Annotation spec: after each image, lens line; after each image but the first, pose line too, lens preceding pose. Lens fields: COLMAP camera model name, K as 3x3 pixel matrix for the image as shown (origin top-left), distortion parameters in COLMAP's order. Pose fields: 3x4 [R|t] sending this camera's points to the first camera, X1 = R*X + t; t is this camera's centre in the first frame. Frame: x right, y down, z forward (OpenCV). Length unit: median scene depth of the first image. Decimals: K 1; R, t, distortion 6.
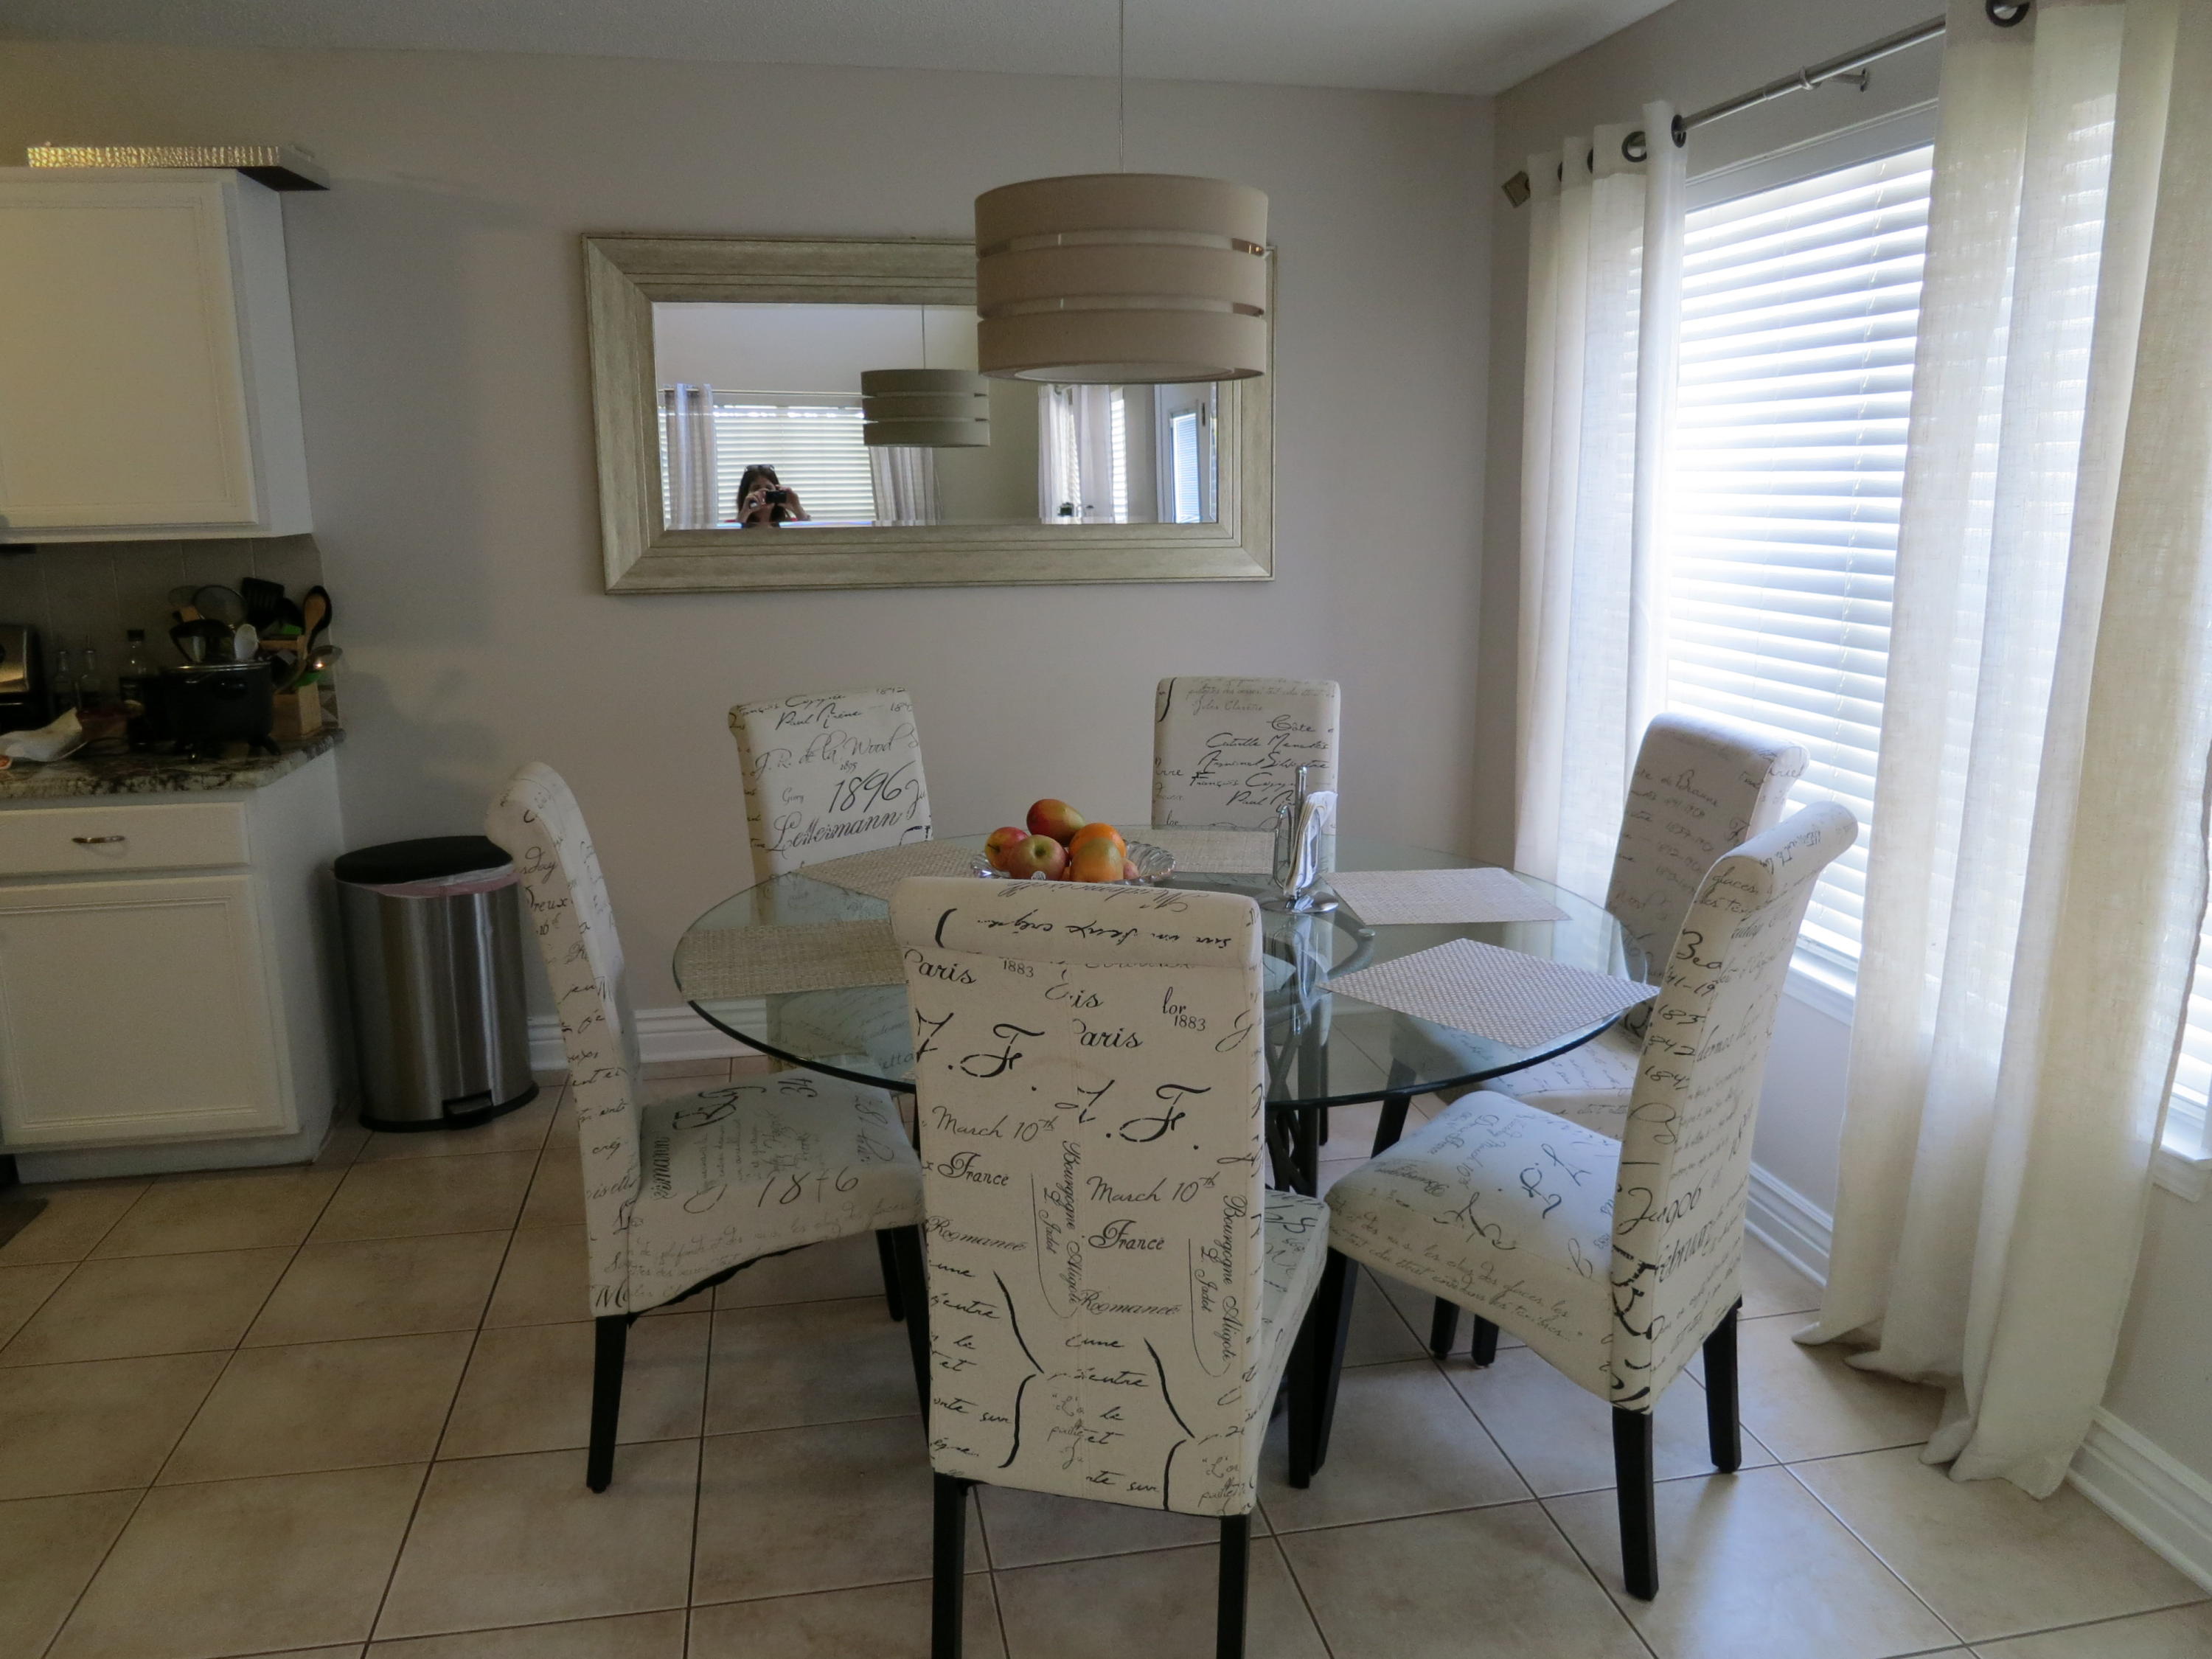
lens RADIAL K [[1601.0, 0, 1109.5], [0, 1601.0, 832.9], [0, 0, 1]] dist [-0.042944, 0.004874]
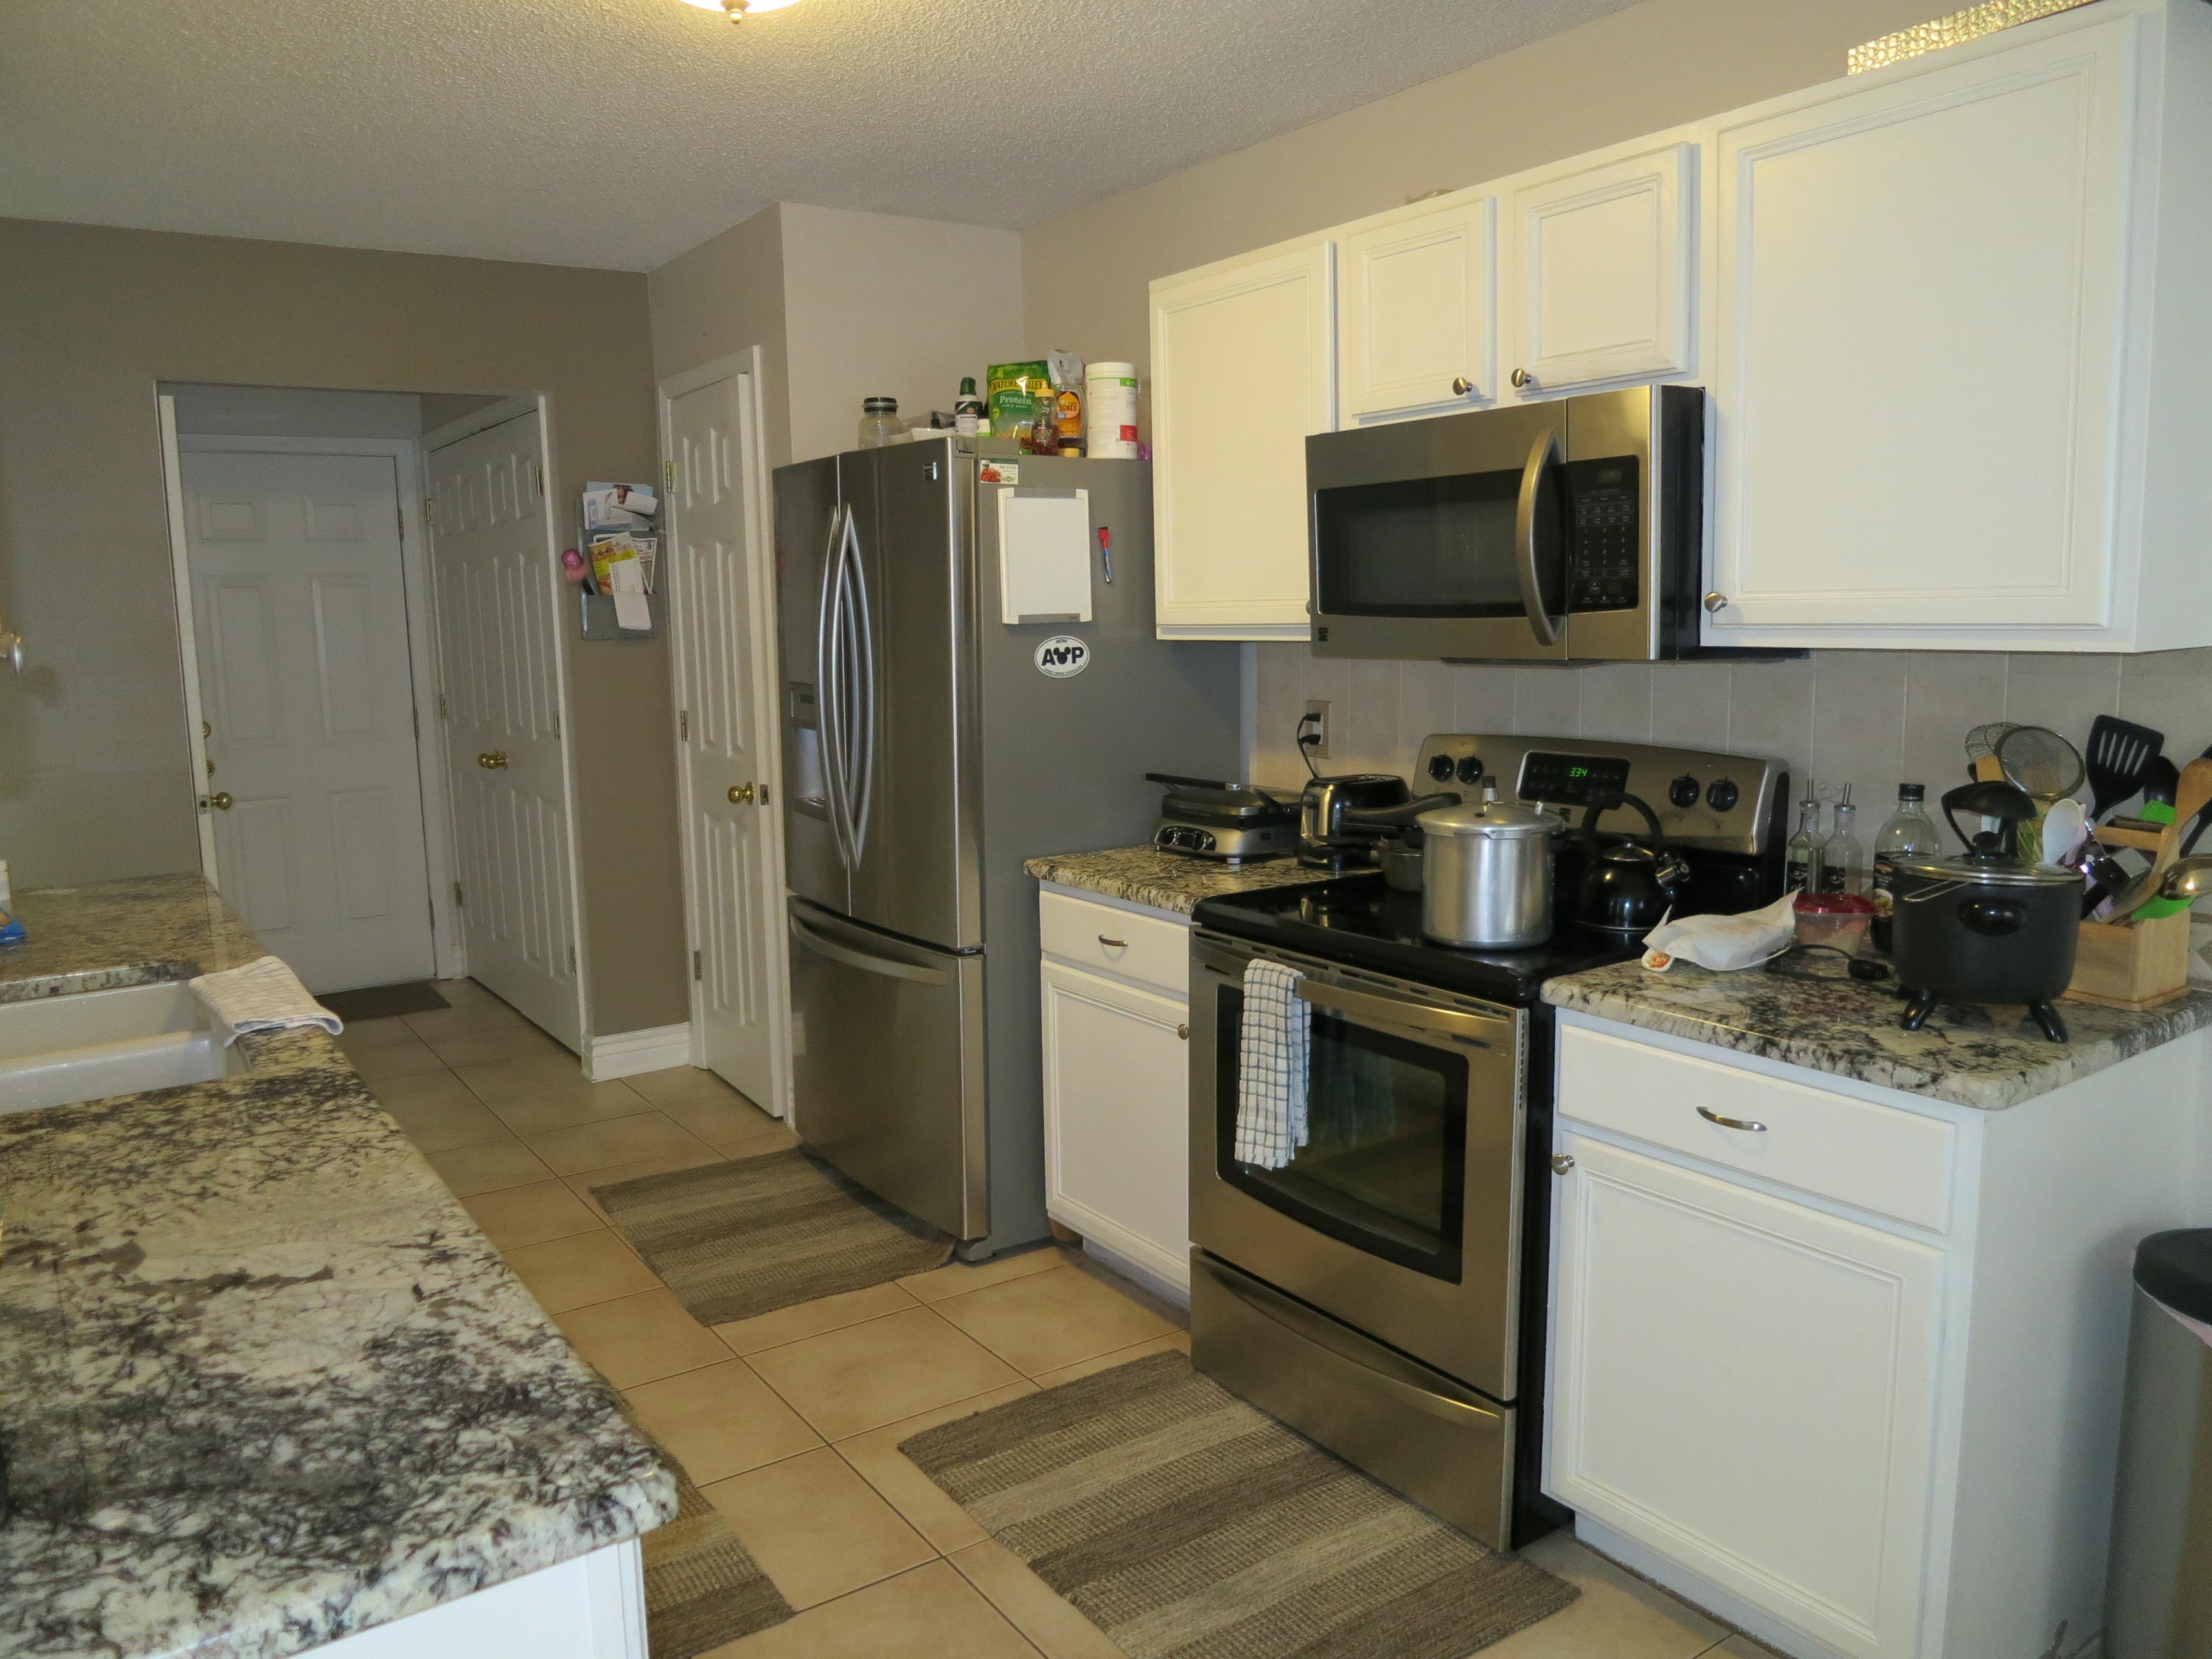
lens RADIAL K [[1601.0, 0, 1104.3], [0, 1601.0, 835.8], [0, 0, 1]] dist [-0.042944, 0.004874]
pose [[0.397132, 0.133481, -0.908003, -0.161258], [-0.179724, 0.981522, 0.065684, -0.093653], [0.899992, 0.137105, 0.413783, 0.446881]]
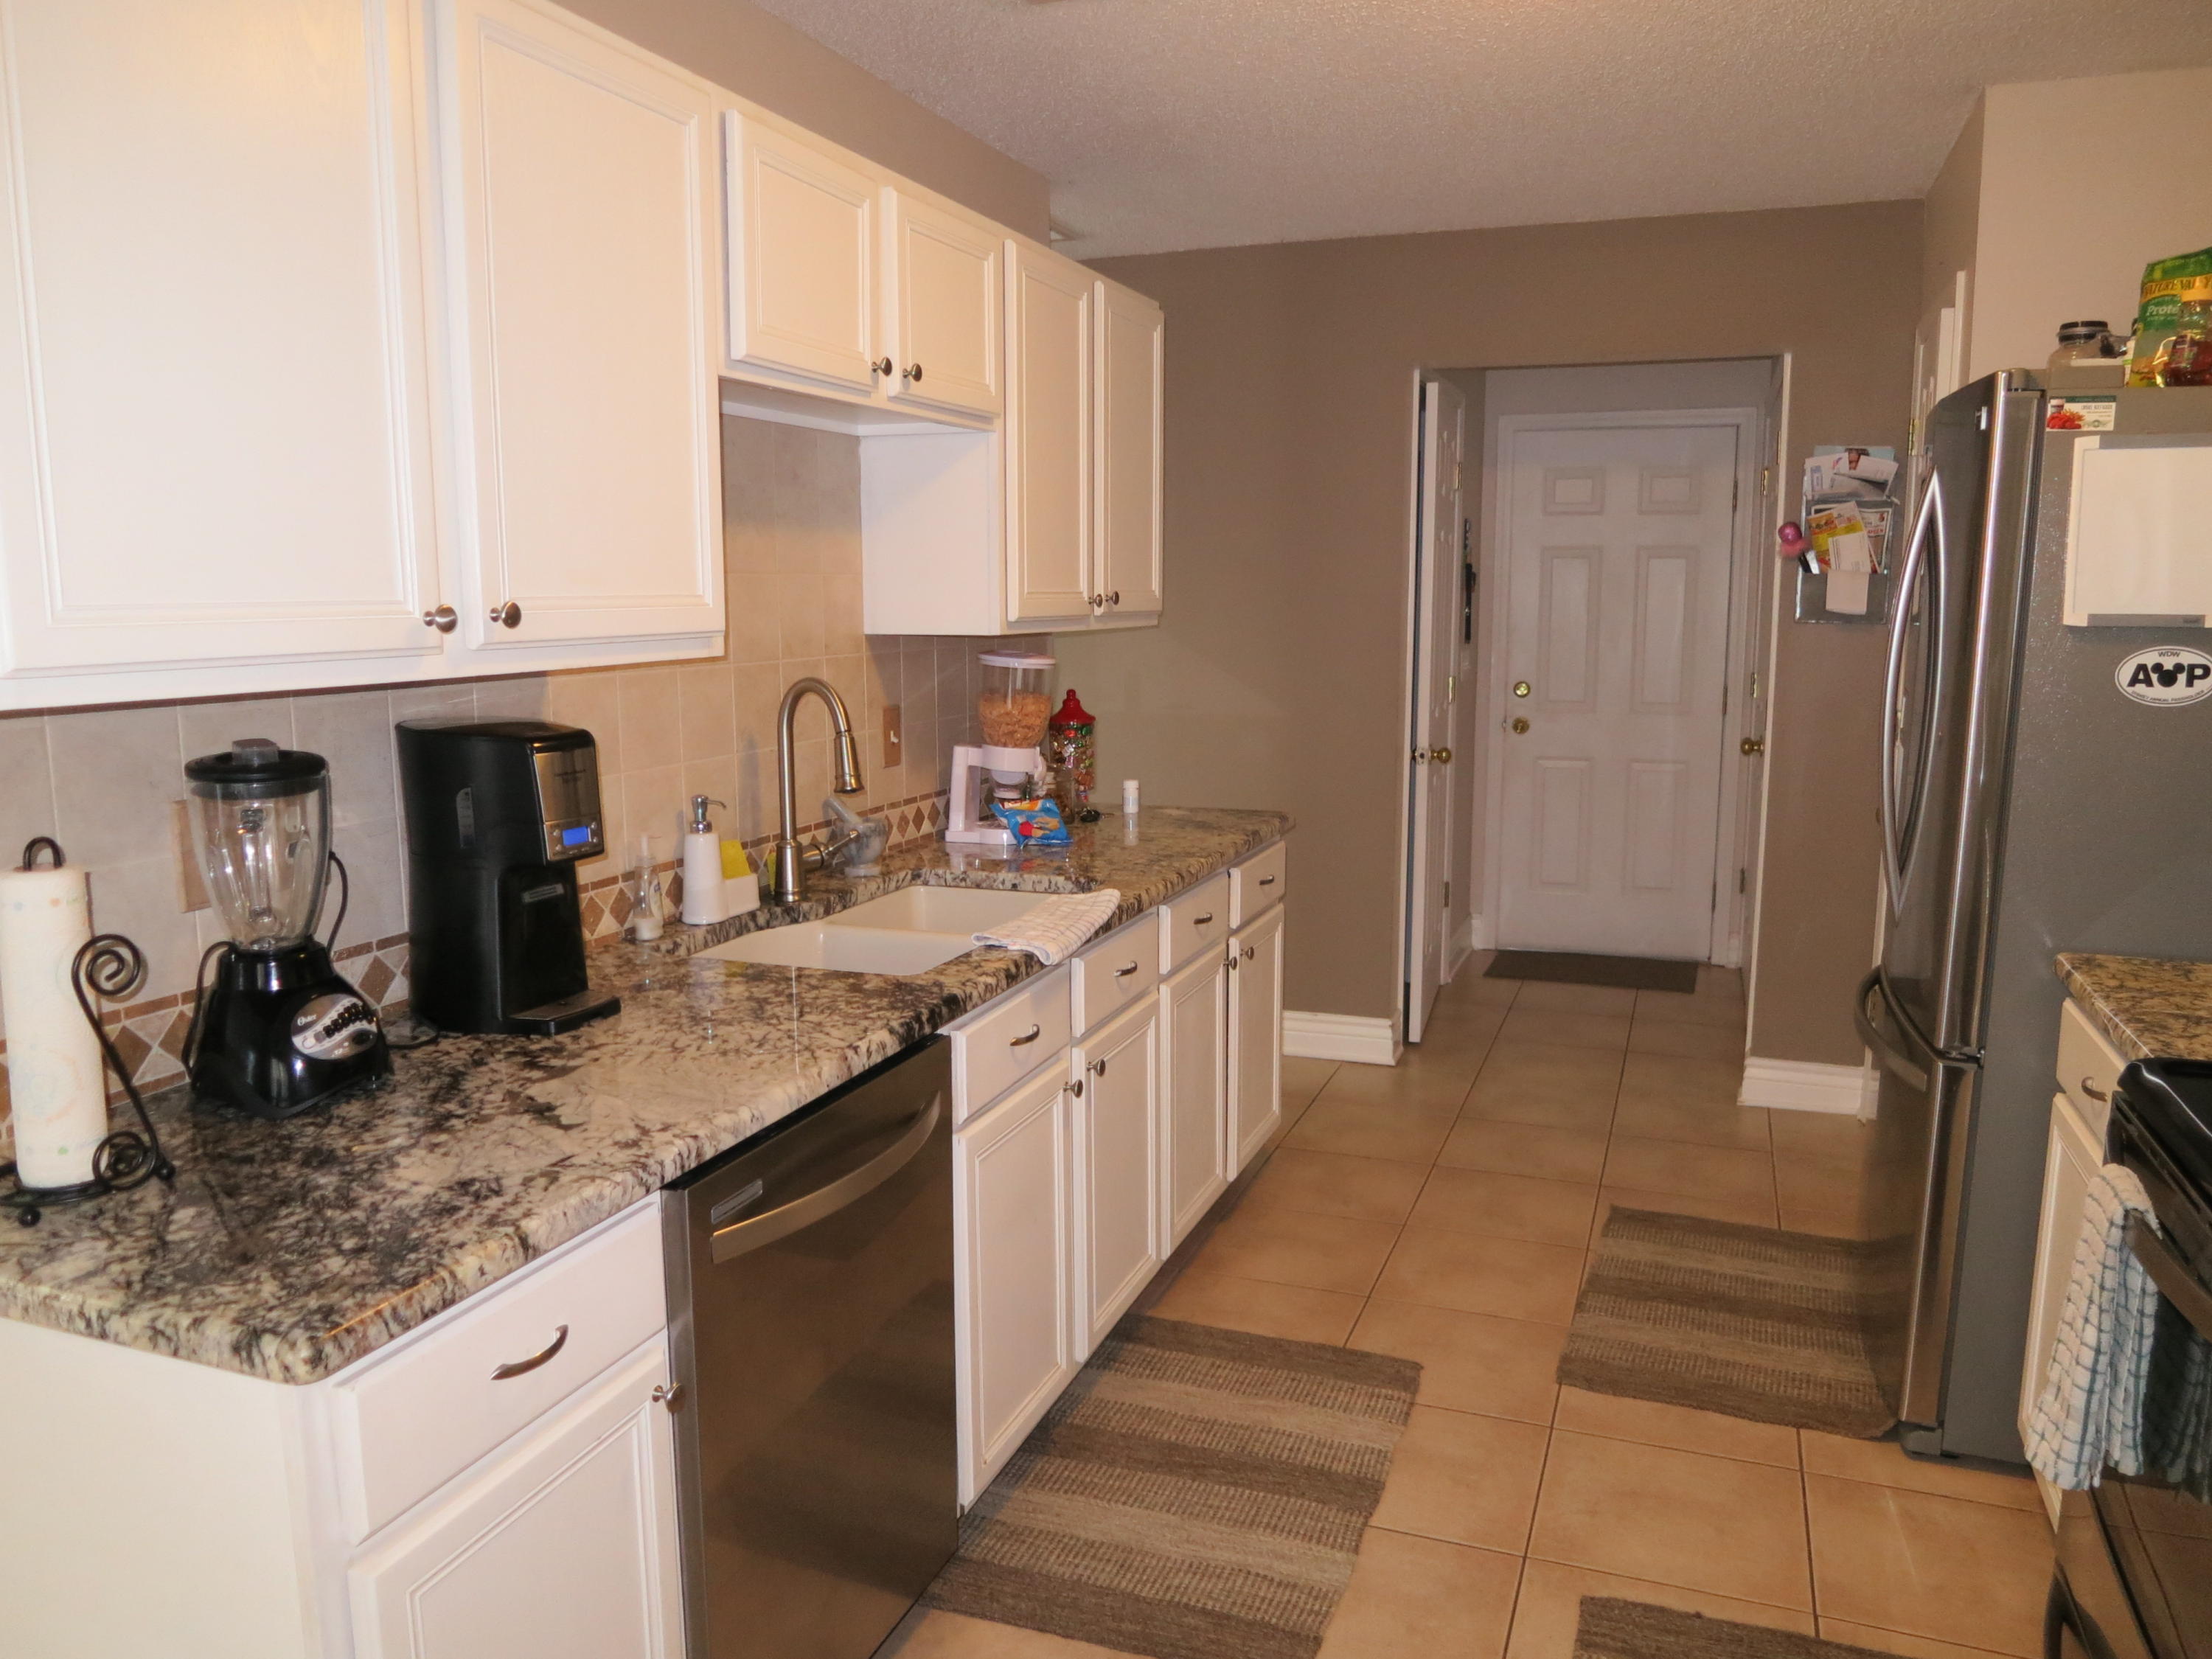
lens RADIAL K [[1601.0, 0, 1098.8], [0, 1601.0, 837.6], [0, 0, 1]] dist [-0.042944, 0.004874]
pose [[-0.535487, 0.139204, -0.832992, -0.265594], [-0.175074, 0.946600, 0.270736, -0.168584], [0.826198, 0.290811, -0.482521, 0.780242]]
